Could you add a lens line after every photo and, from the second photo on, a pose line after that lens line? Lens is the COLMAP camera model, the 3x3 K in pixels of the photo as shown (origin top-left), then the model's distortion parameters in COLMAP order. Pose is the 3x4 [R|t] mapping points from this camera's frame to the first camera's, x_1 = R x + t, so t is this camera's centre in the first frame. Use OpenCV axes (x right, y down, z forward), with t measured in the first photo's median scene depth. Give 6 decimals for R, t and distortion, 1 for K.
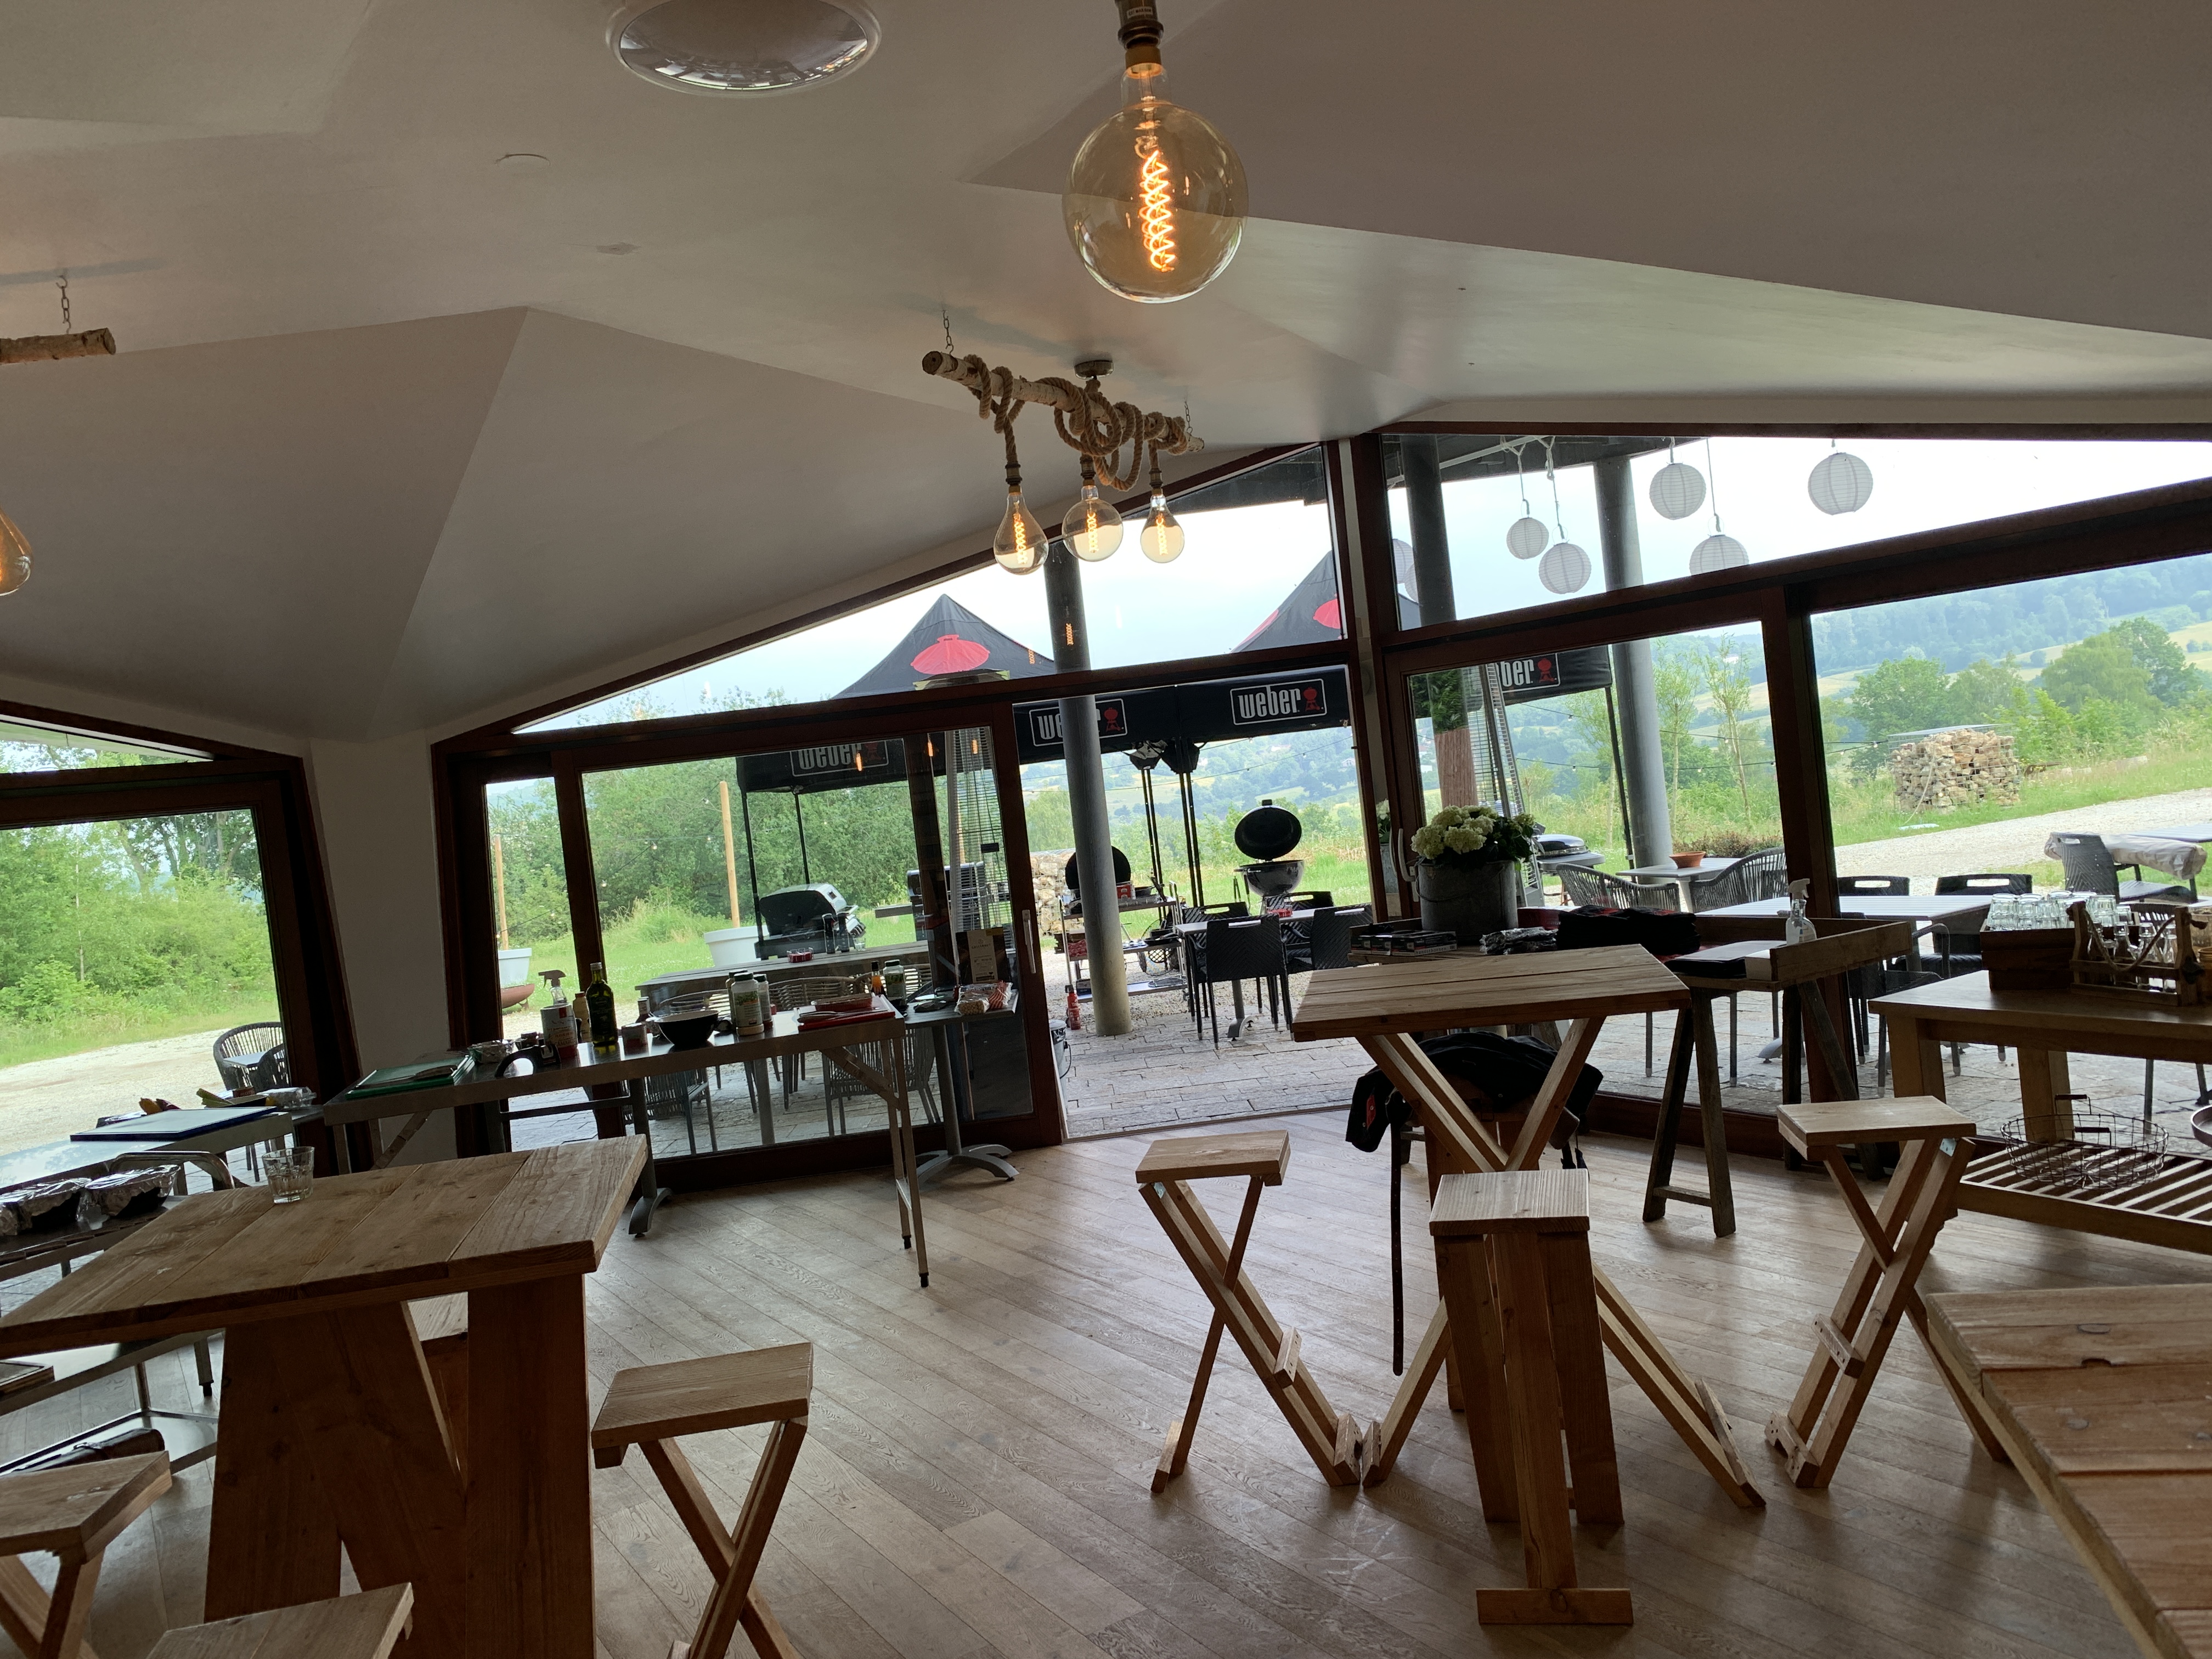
lens RADIAL K [[1674.4, 0, 1111.3], [0, 1674.4, 814.7], [0, 0, 1]] dist [0.092962, -0.007250]
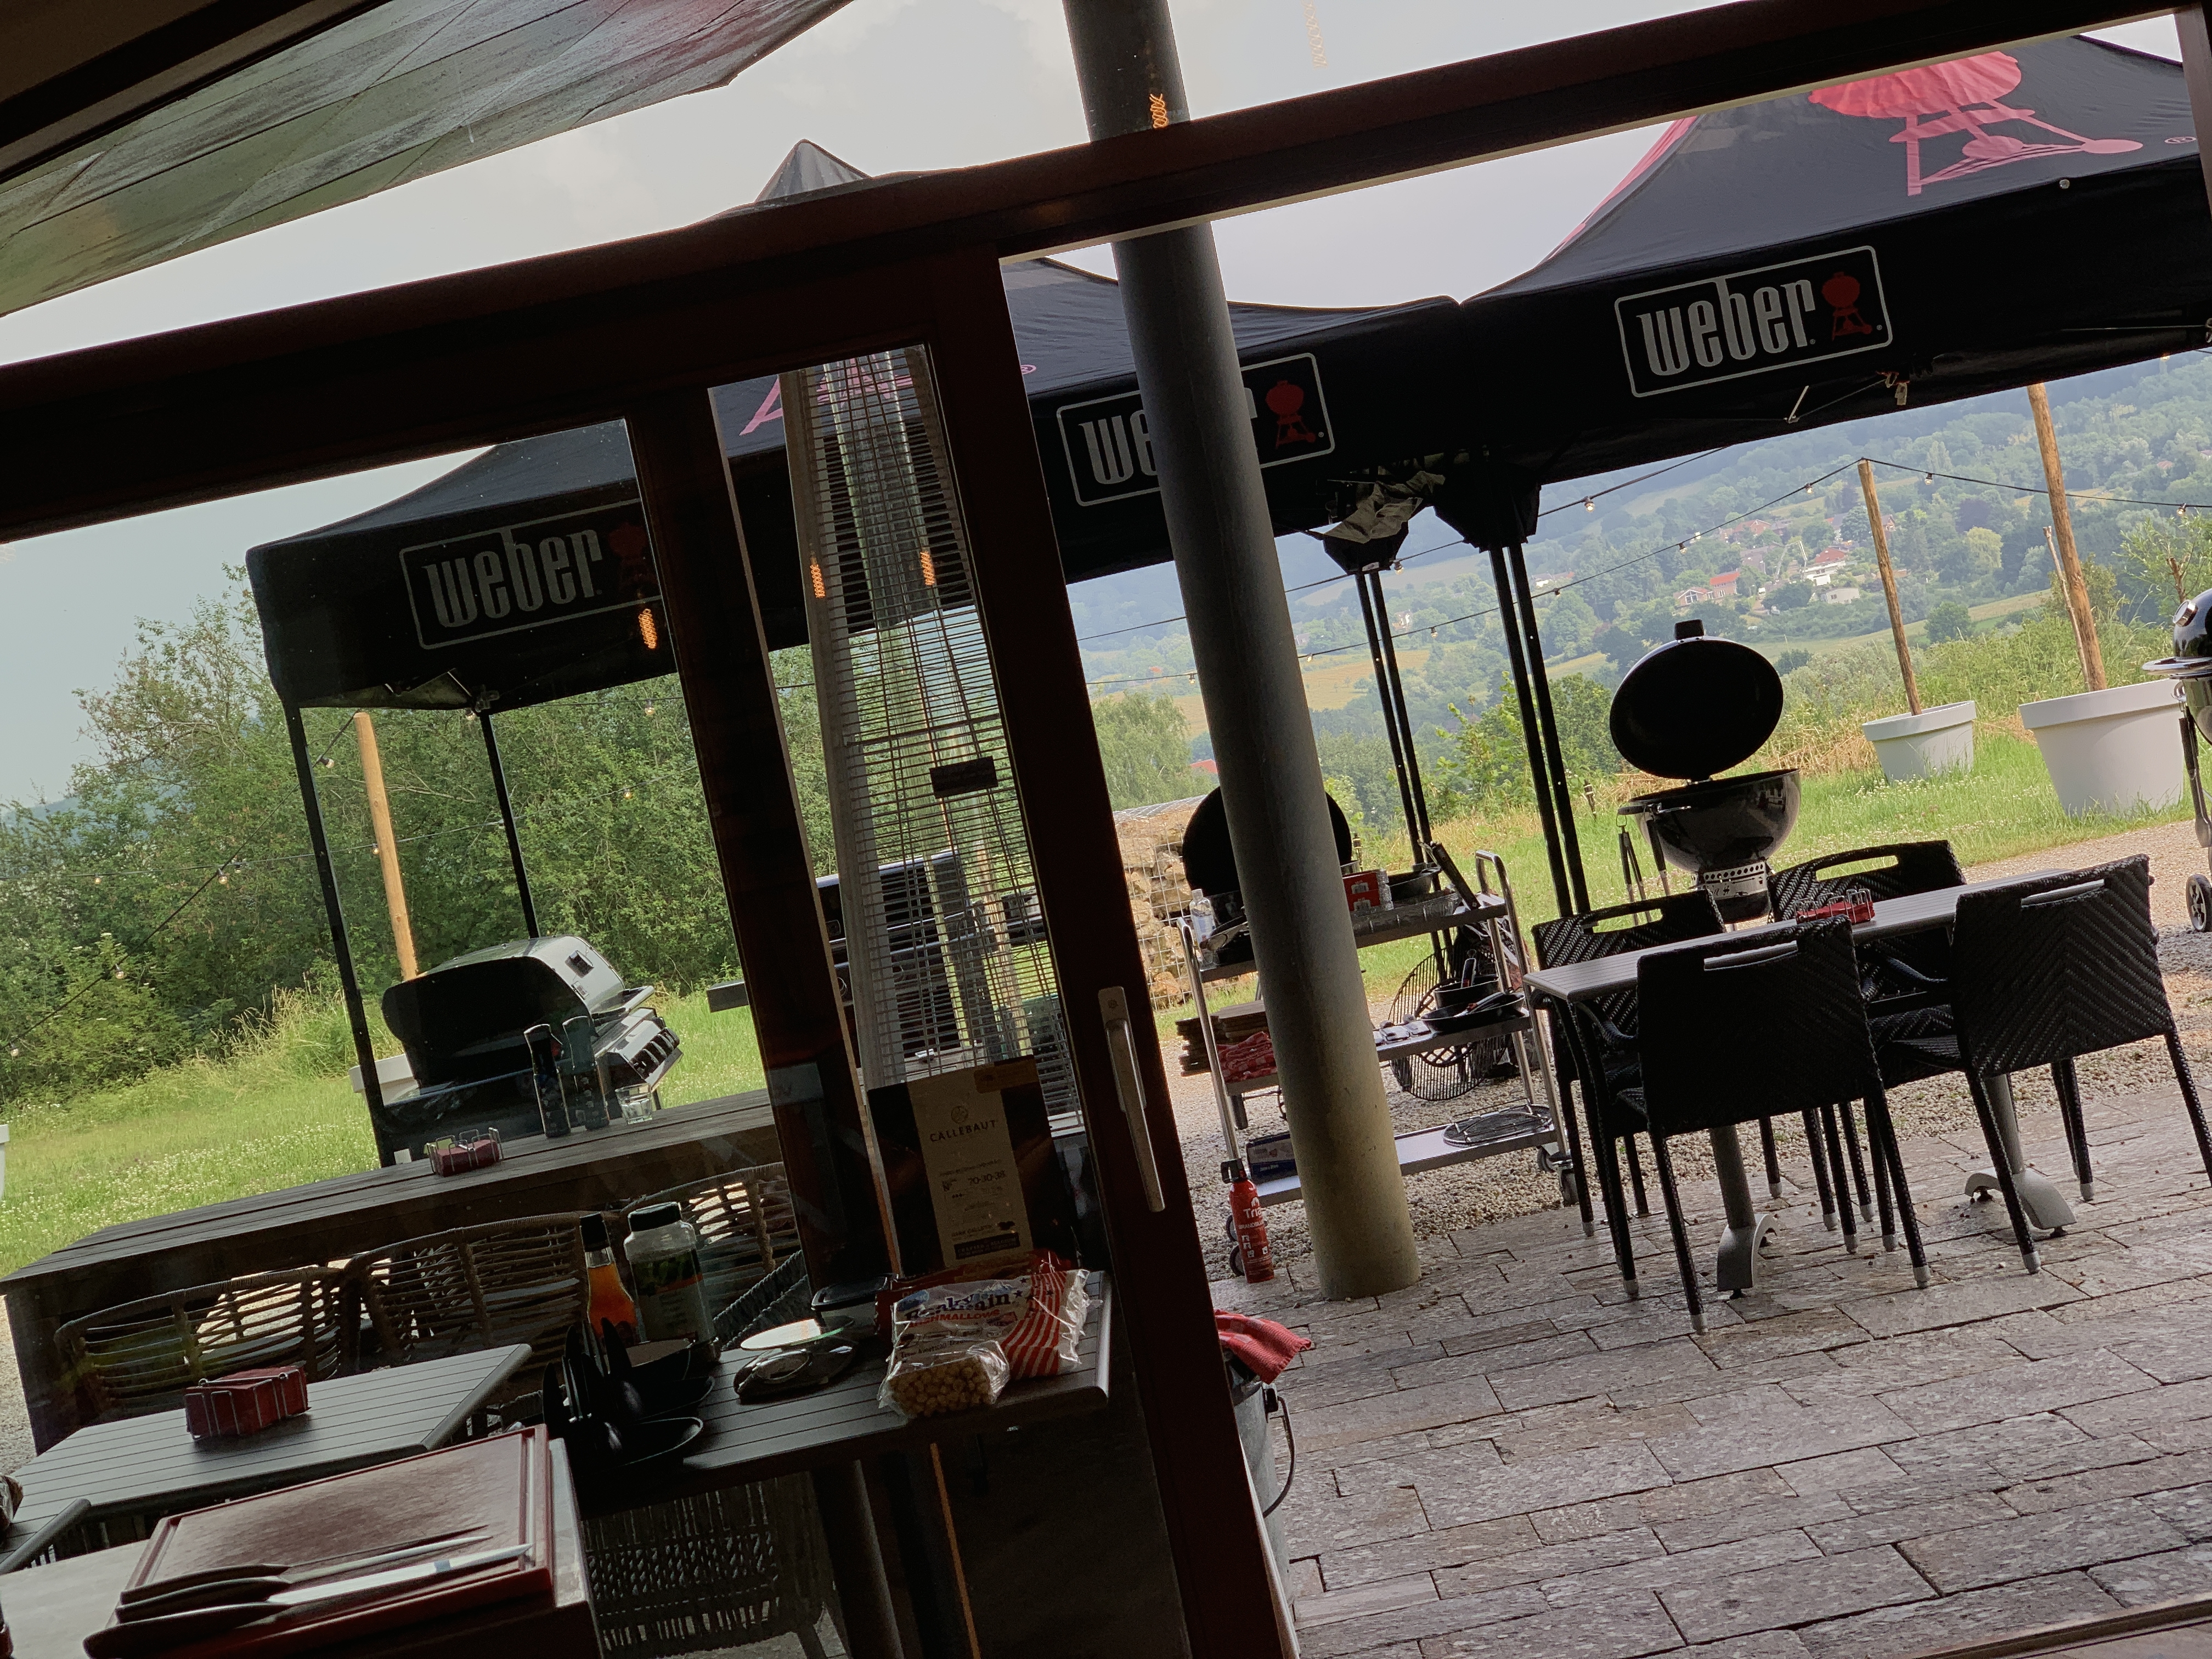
lens RADIAL K [[3288.1, 0, 1102.4], [0, 3288.1, 819.9], [0, 0, 1]] dist [0.057183, 0.000000]
pose [[0.995475, -0.085742, -0.040971, -0.027352], [0.086634, 0.996029, 0.020502, 0.017522], [0.039050, -0.023959, 0.998950, 0.449099]]
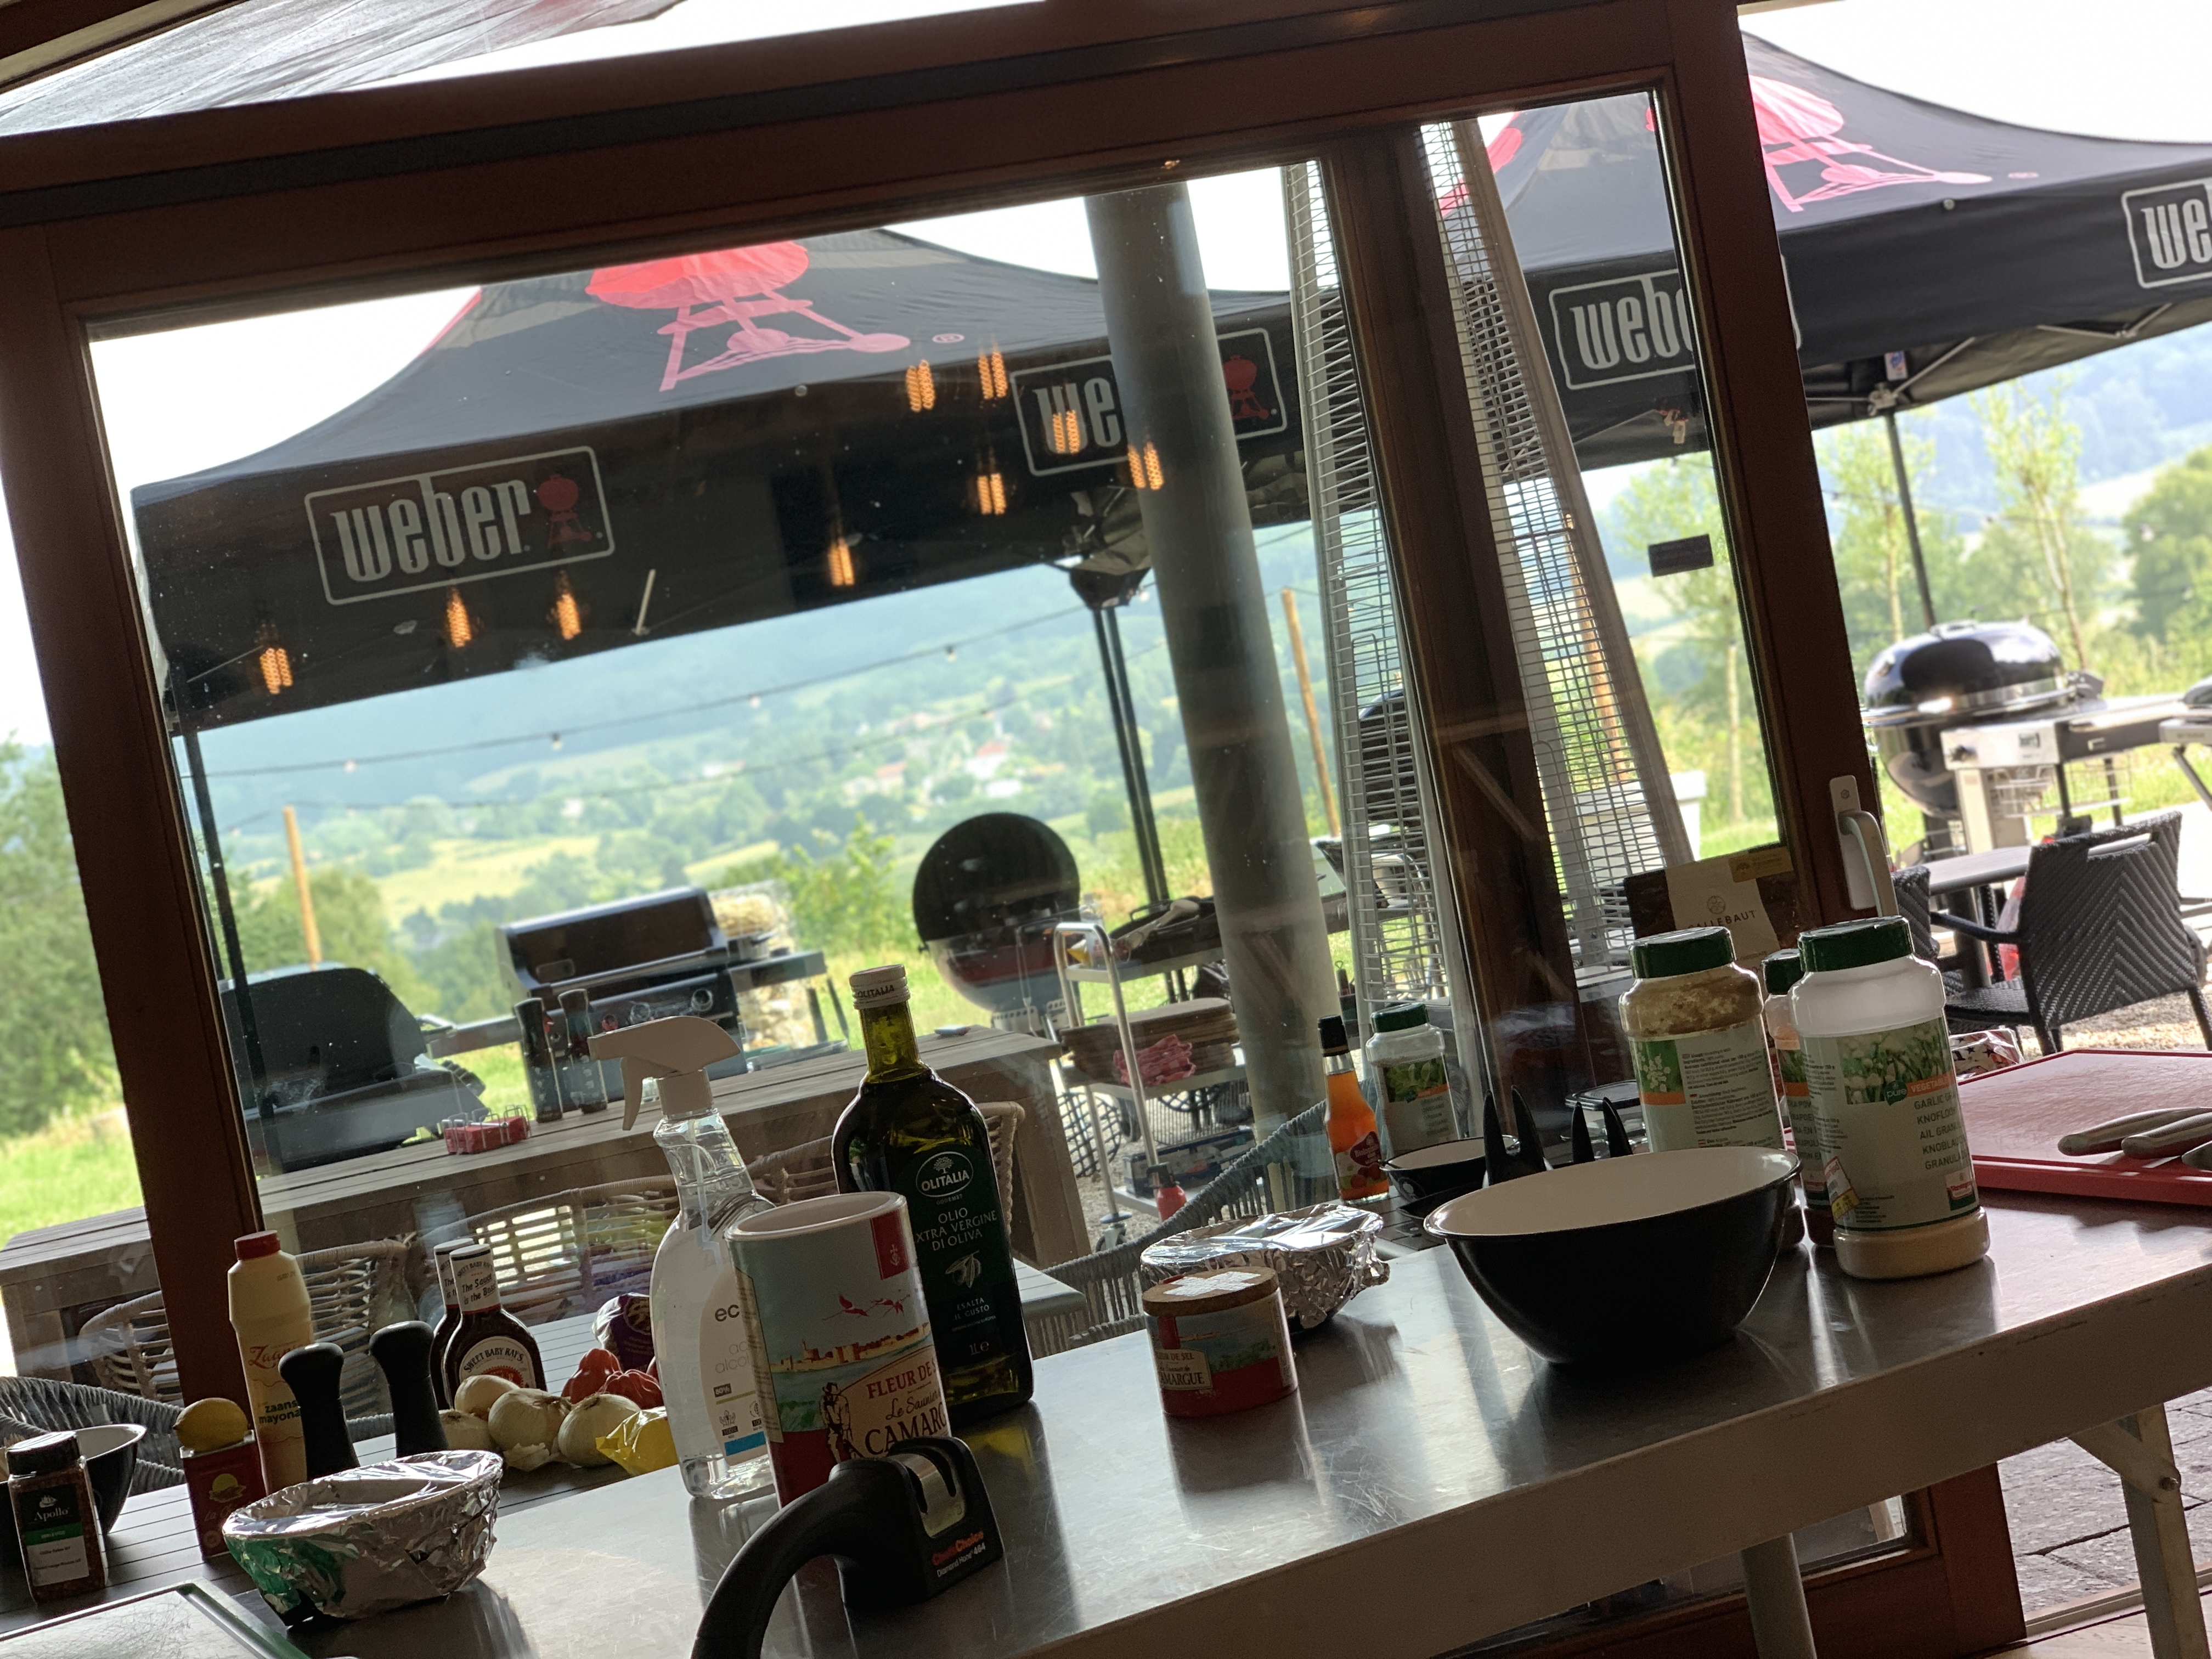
lens RADIAL K [[3288.1, 0, 1091.2], [0, 3288.1, 830.9], [0, 0, 1]] dist [0.057183, 0.000000]
pose [[0.974944, -0.077158, 0.208640, -0.274245], [0.081444, 0.996605, -0.012017, 0.061628], [-0.207004, 0.028709, 0.977919, 0.513105]]
